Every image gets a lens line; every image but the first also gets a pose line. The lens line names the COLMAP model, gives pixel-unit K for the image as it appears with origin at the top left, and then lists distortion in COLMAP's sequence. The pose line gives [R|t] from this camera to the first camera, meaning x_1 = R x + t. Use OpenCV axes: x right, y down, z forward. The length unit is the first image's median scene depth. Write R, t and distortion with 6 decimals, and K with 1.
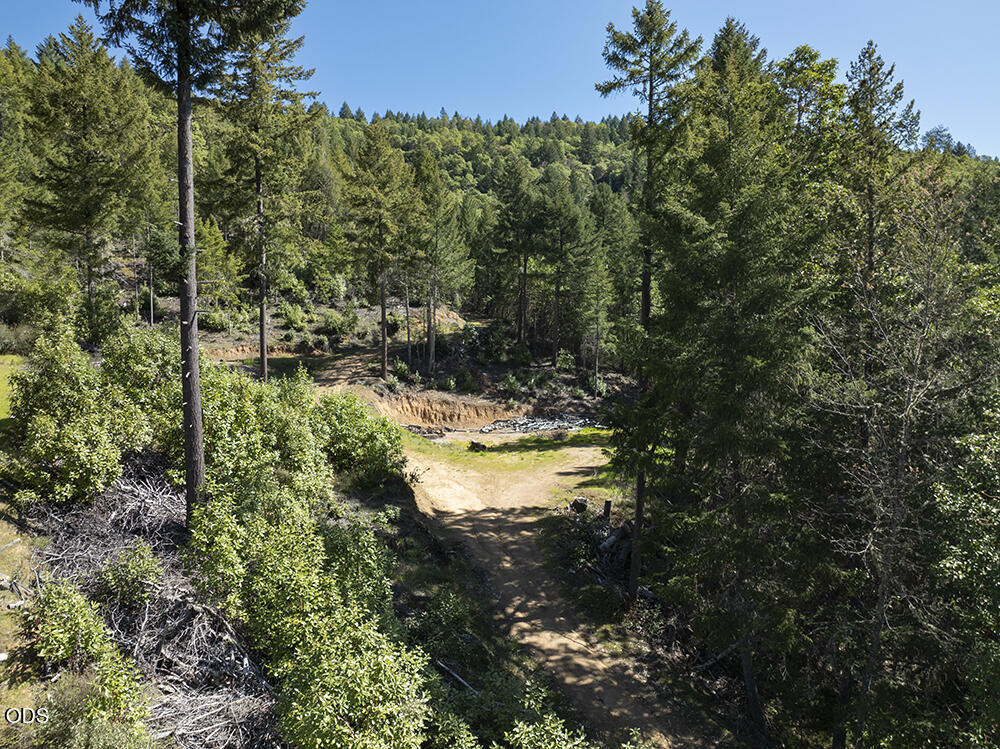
lens RADIAL K [[706.5, 0, 496.5], [0, 706.5, 376.6], [0, 0, 1]] dist [-0.051687, 0.030115]
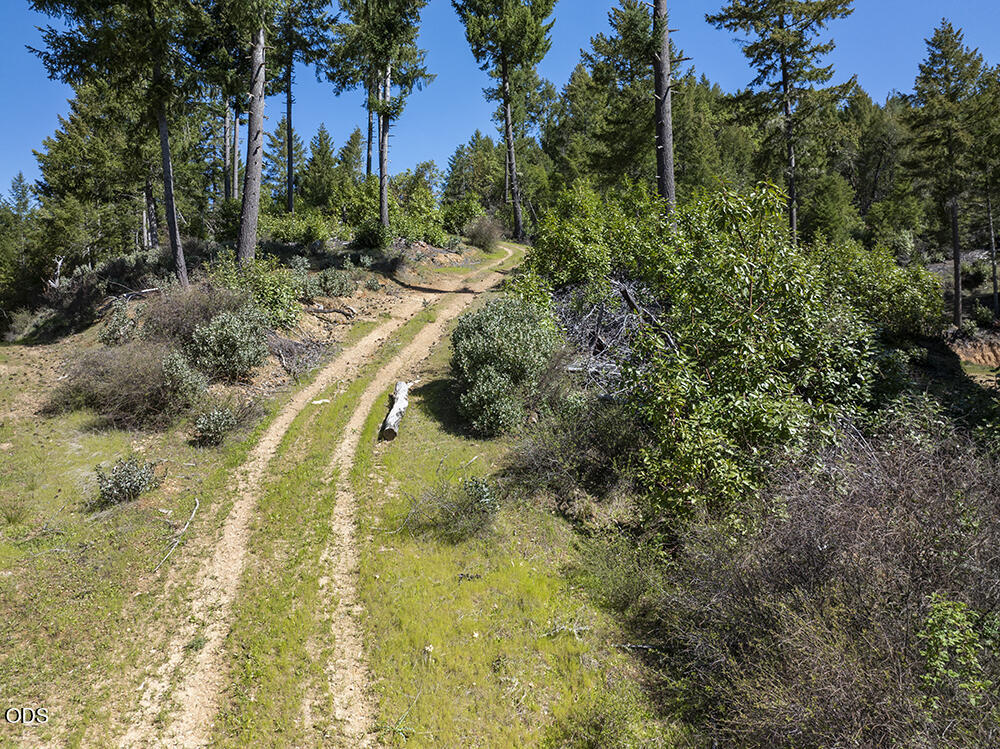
lens RADIAL K [[706.5, 0, 499.4], [0, 706.5, 375.9], [0, 0, 1]] dist [-0.051687, 0.030115]
pose [[0.713678, -0.010729, -0.700392, 0.029287], [-0.021172, 0.999095, -0.036878, 0.105943], [0.700154, 0.041148, 0.712805, 0.035446]]
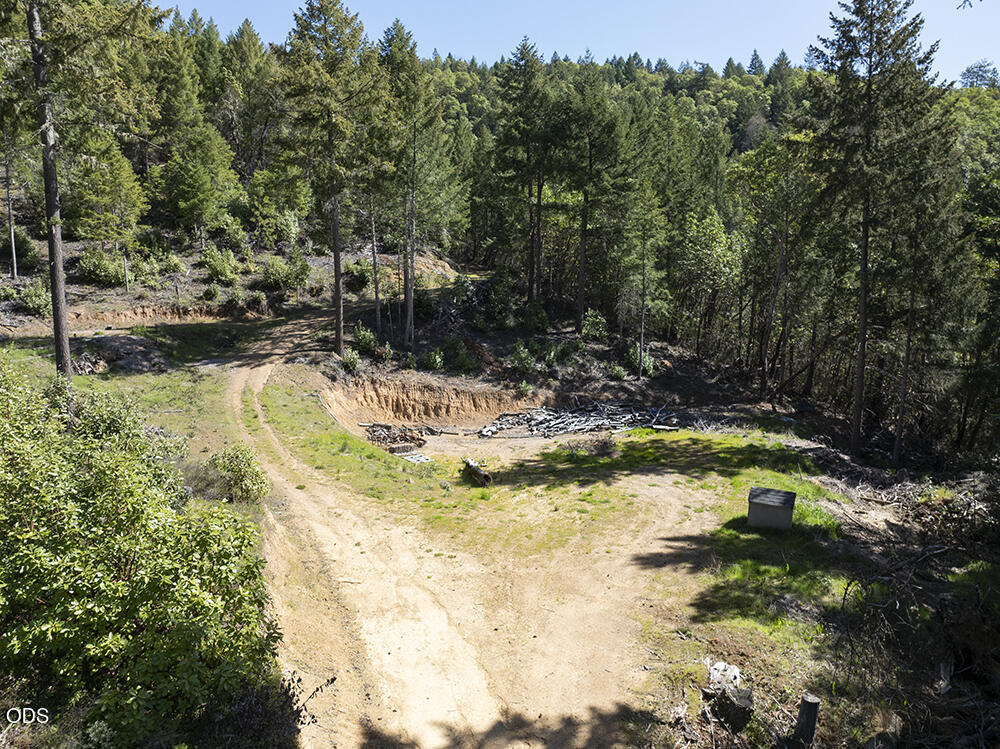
lens RADIAL K [[706.5, 0, 501.8], [0, 706.5, 370.9], [0, 0, 1]] dist [-0.051687, 0.030115]
pose [[0.999912, -0.004266, 0.012543, -0.009173], [0.003630, 0.998729, 0.050267, -0.014376], [-0.012742, -0.050217, 0.998657, 0.313302]]
